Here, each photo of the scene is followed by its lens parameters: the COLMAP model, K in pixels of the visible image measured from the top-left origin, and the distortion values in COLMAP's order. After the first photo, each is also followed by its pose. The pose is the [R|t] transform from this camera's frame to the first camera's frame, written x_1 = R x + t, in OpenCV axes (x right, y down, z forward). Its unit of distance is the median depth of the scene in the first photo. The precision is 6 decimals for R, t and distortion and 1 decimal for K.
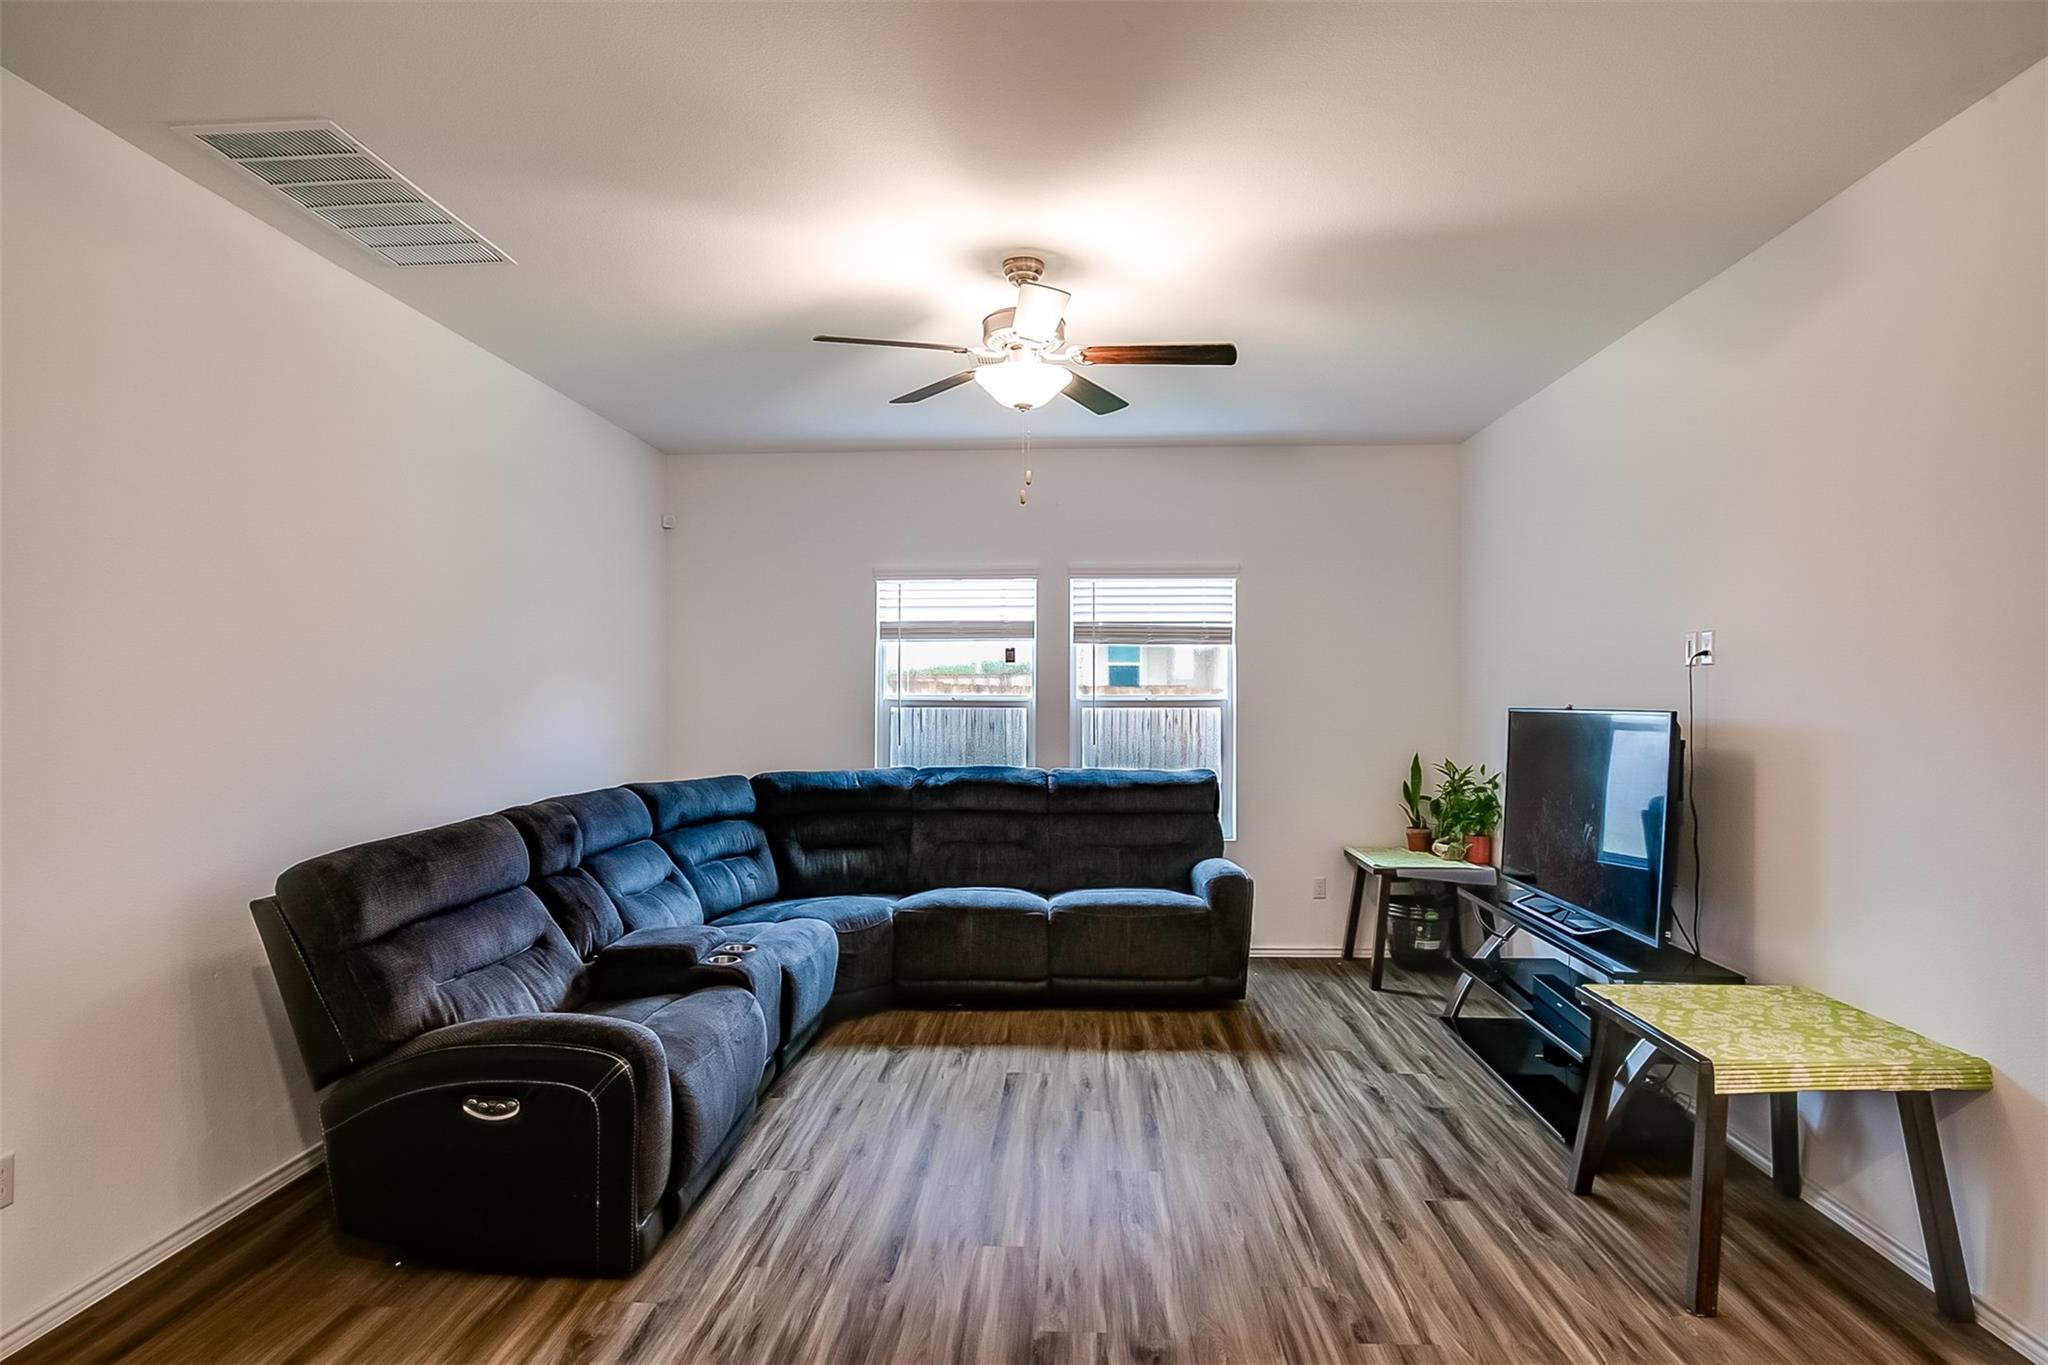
lens RADIAL K [[1057.5, 0, 1026.6], [0, 1057.5, 689.8], [0, 0, 1]] dist [-0.031881, 0.007328]
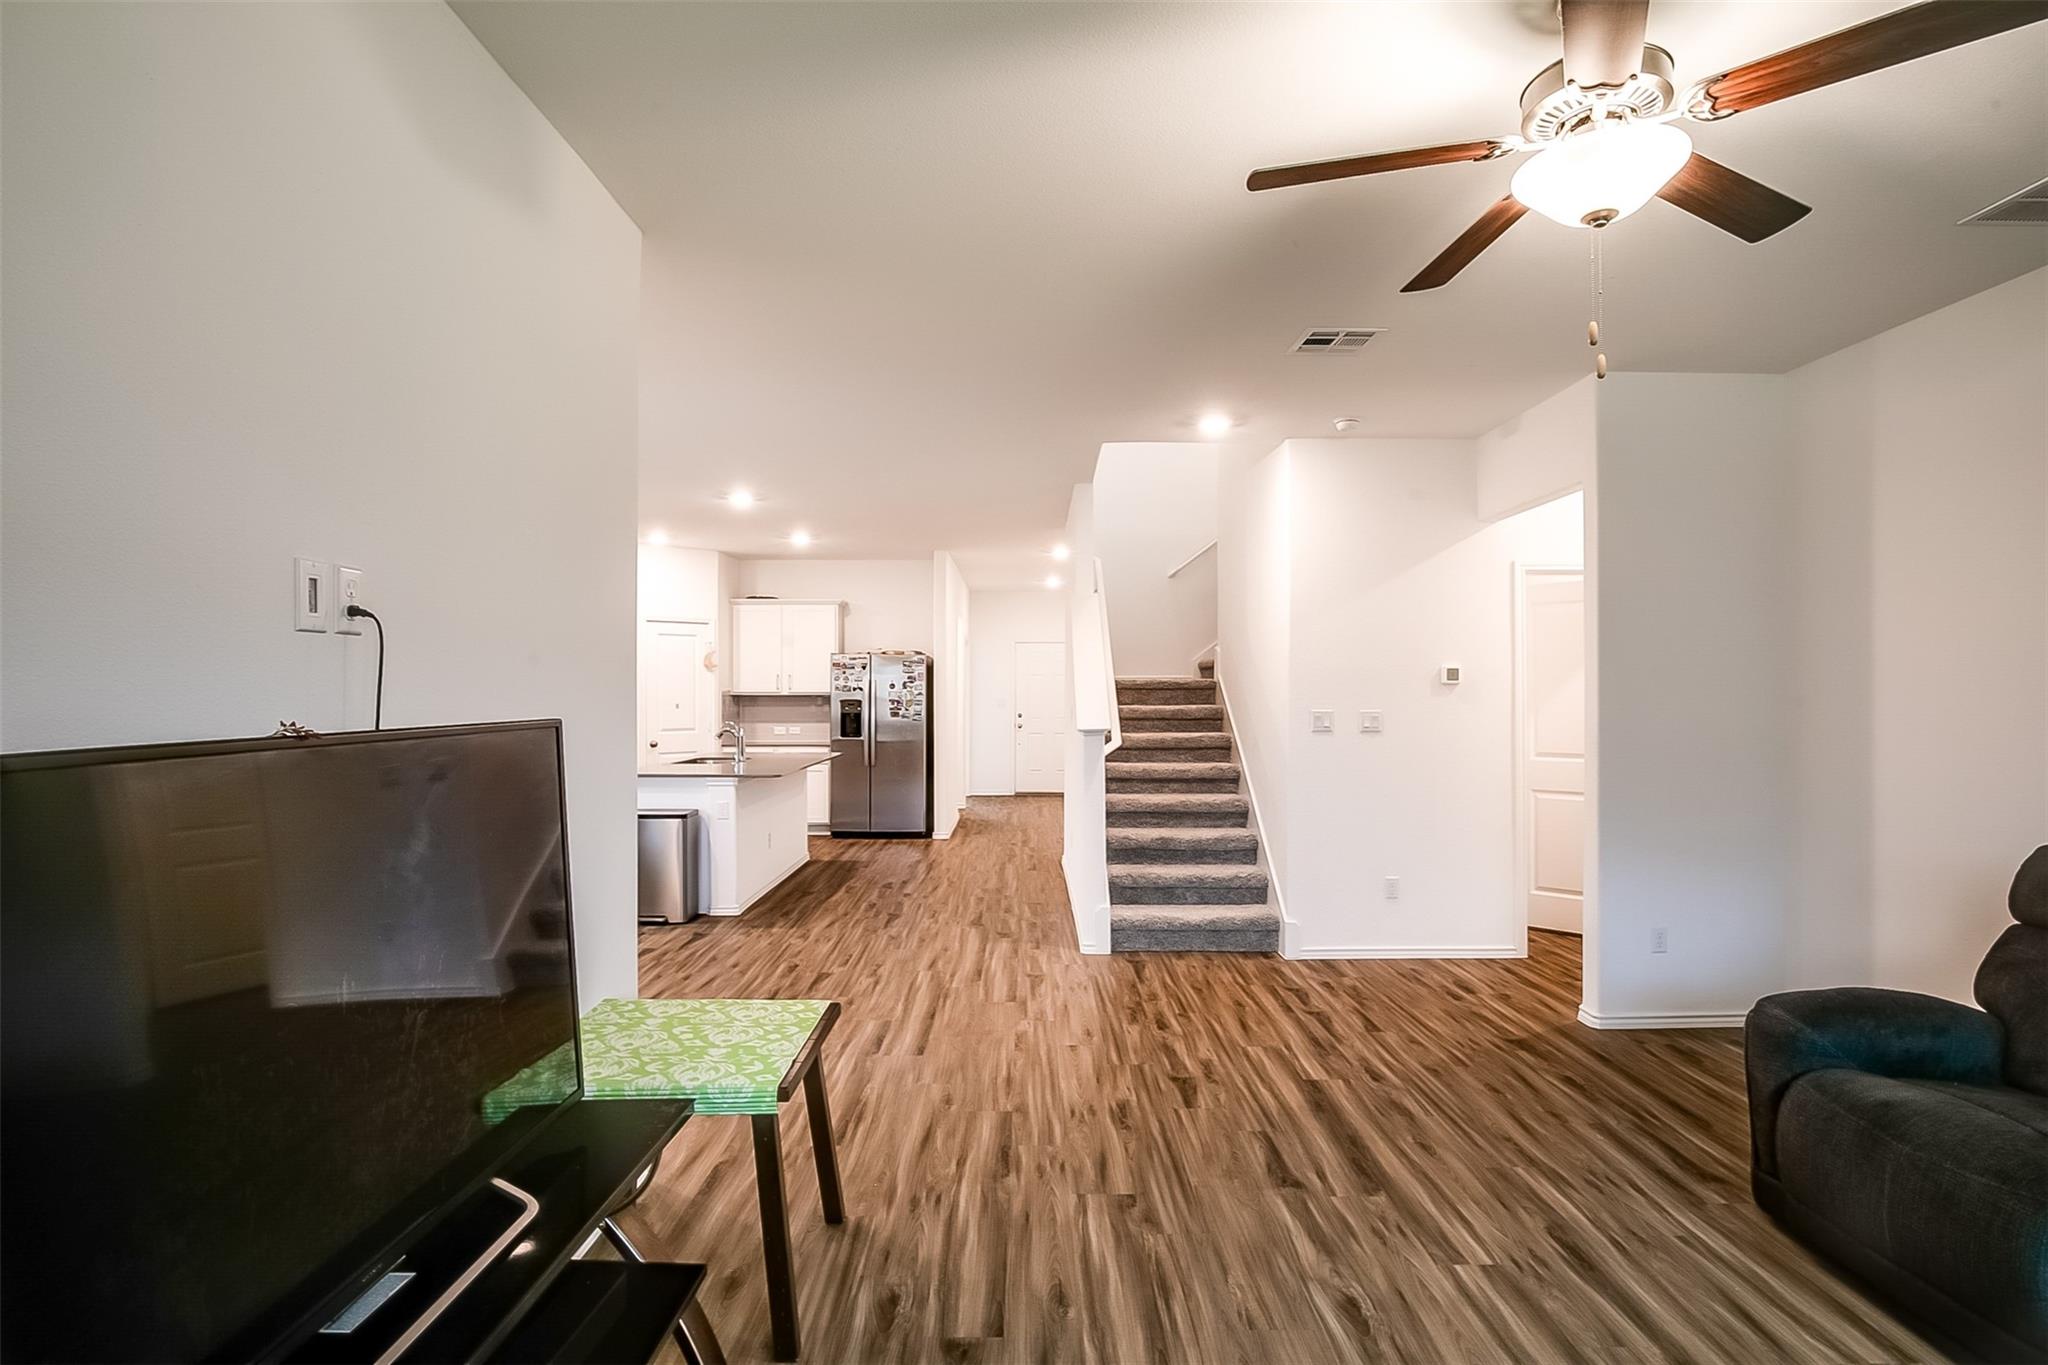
lens RADIAL K [[1030.1, 0, 1039.4], [0, 1030.1, 684.0], [0, 0, 1]] dist [-0.020703, 0.000344]
pose [[-0.998256, -0.000452, -0.059033, 0.286514], [0.000198, 0.999939, -0.011002, 0.004882], [0.059035, -0.010994, -0.998195, 1.272004]]
